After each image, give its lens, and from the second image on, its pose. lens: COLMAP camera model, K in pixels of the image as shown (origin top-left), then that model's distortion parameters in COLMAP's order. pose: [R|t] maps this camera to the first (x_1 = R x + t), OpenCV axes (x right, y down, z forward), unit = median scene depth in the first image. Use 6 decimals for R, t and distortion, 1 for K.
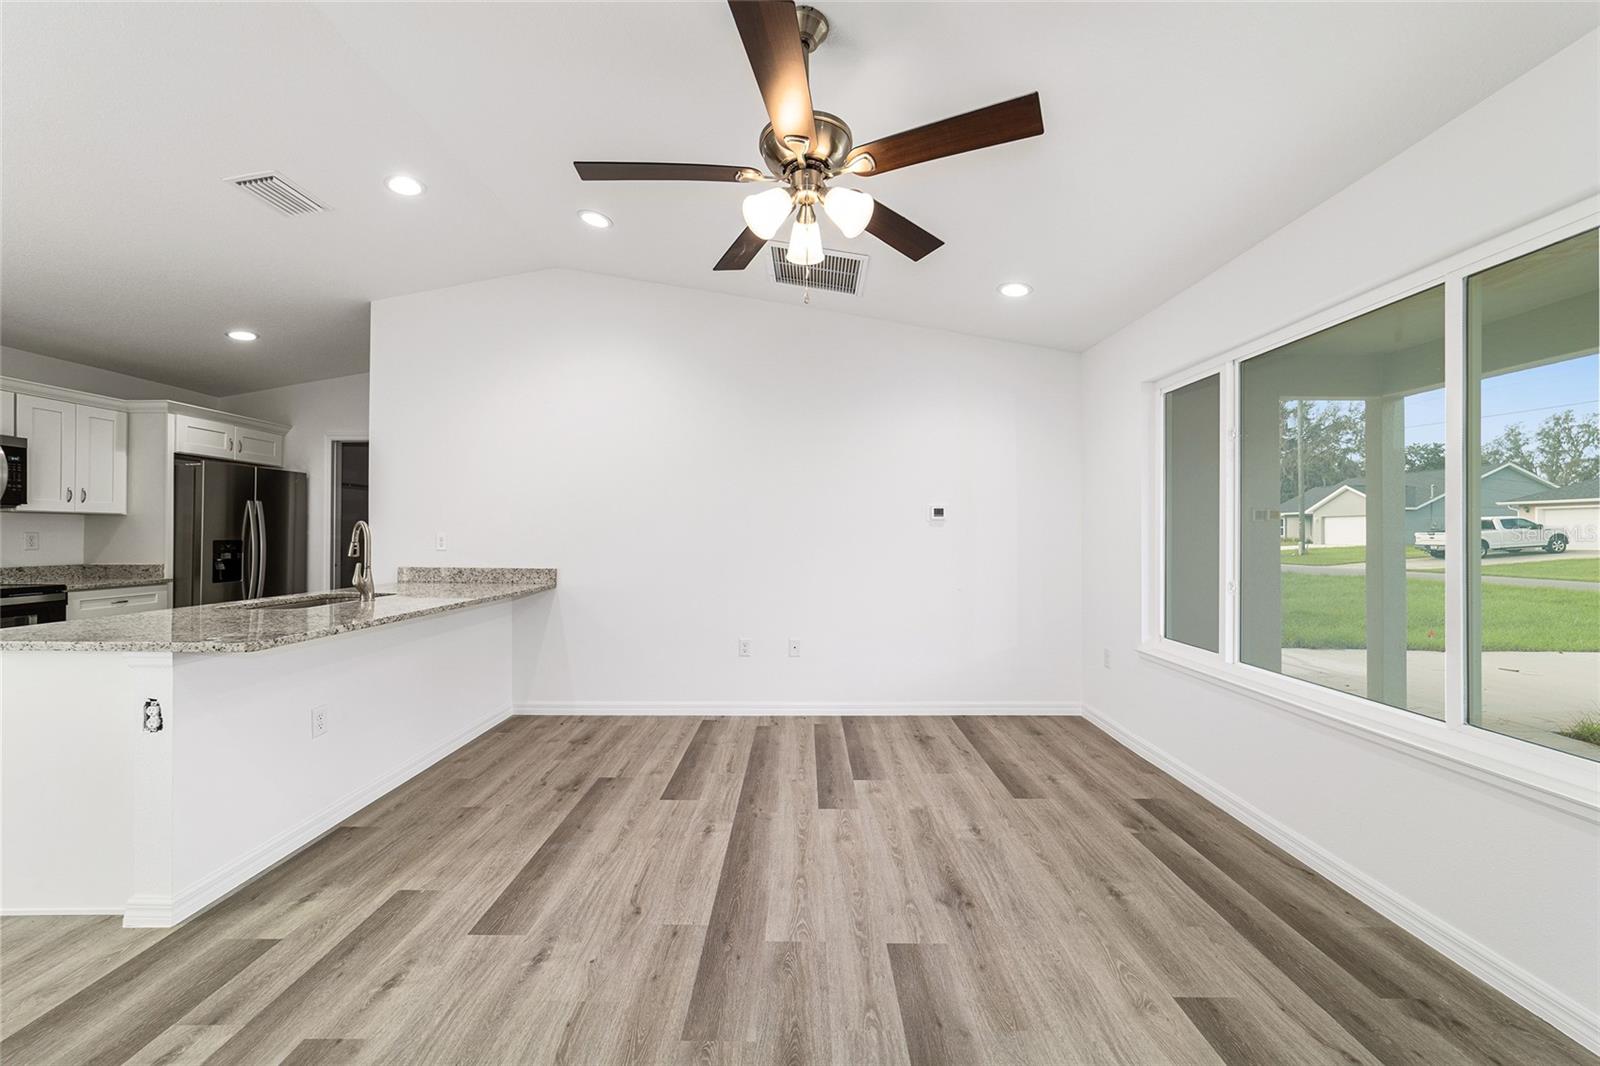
lens RADIAL K [[615.4, 0, 802.9], [0, 615.4, 529.0], [0, 0, 1]] dist [-0.017307, 0.007847]
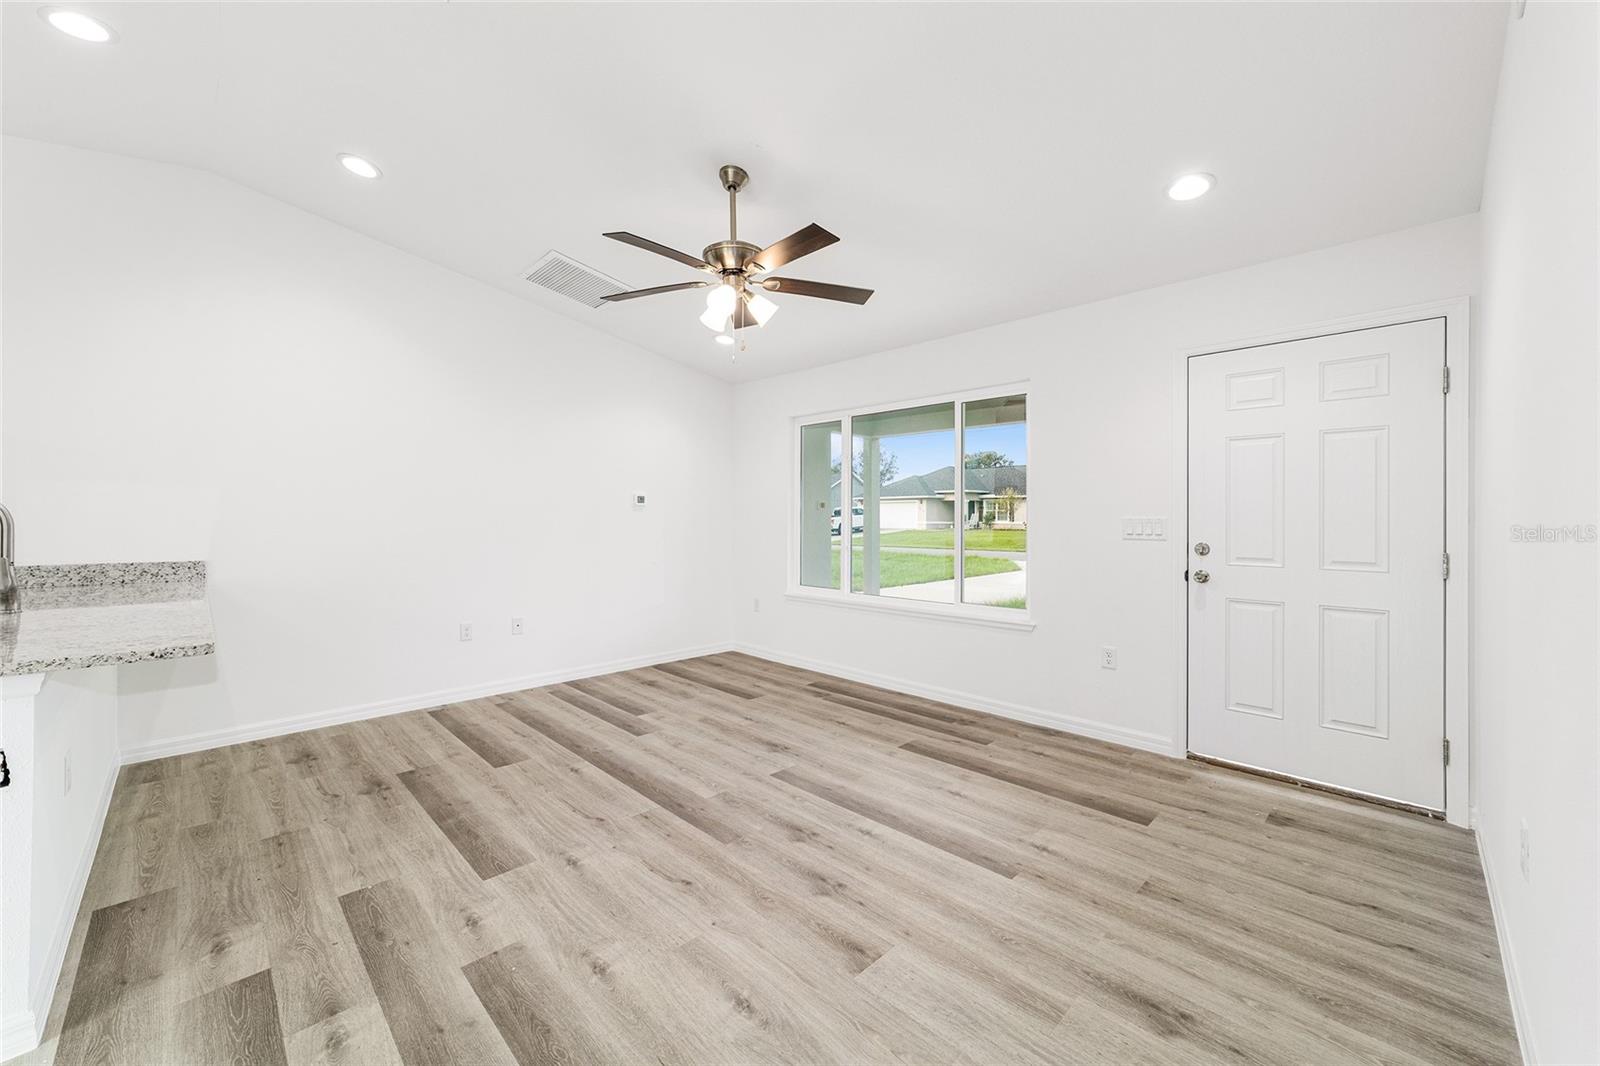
lens RADIAL K [[615.4, 0, 794.4], [0, 615.4, 523.1], [0, 0, 1]] dist [-0.017307, 0.007847]
pose [[0.709426, -0.003425, 0.704771, -0.575838], [-0.006282, 0.999918, 0.011182, 0.001652], [-0.704752, -0.012360, 0.709346, -0.106000]]
